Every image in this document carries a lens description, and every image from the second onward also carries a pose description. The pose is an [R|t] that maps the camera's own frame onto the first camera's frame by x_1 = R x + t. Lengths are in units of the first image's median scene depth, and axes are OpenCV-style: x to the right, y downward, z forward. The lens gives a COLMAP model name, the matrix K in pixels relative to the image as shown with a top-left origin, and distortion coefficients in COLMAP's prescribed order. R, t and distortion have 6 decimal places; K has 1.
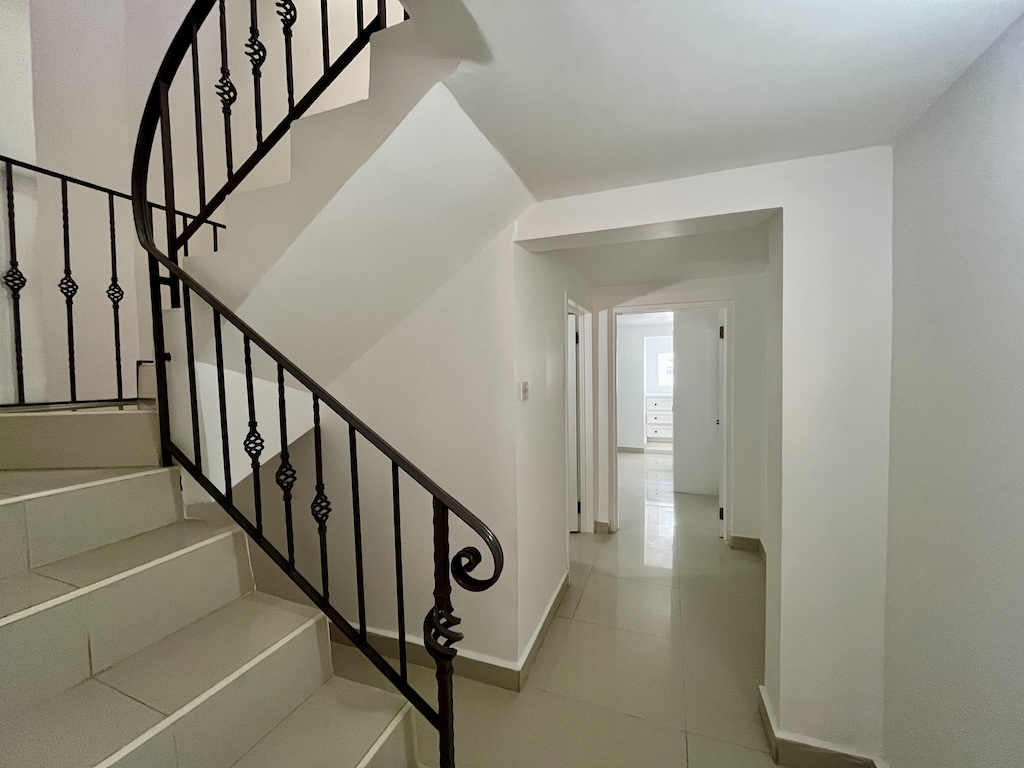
lens RADIAL K [[411.7, 0, 512.1], [0, 411.7, 385.0], [0, 0, 1]] dist [-0.000044, -0.000253]
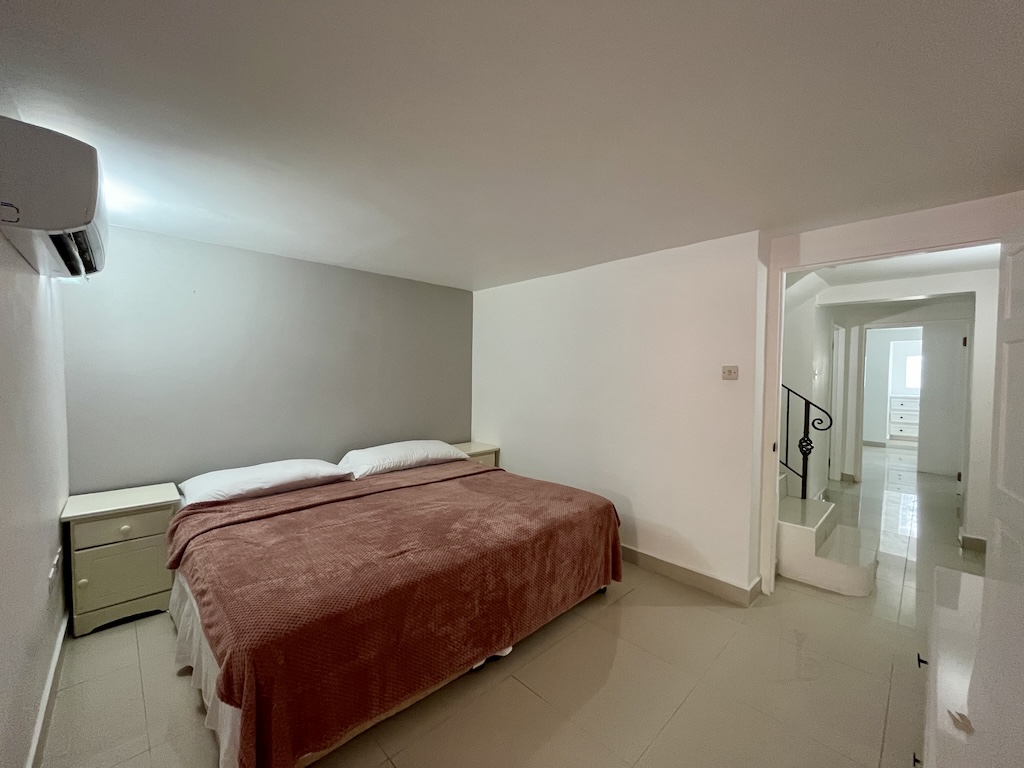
lens RADIAL K [[411.7, 0, 515.0], [0, 411.7, 387.4], [0, 0, 1]] dist [-0.000044, -0.000253]
pose [[0.910622, 0.036546, -0.411621, -0.242858], [-0.035965, 0.999311, 0.009160, 0.055669], [0.411672, 0.006462, 0.911309, -0.740930]]
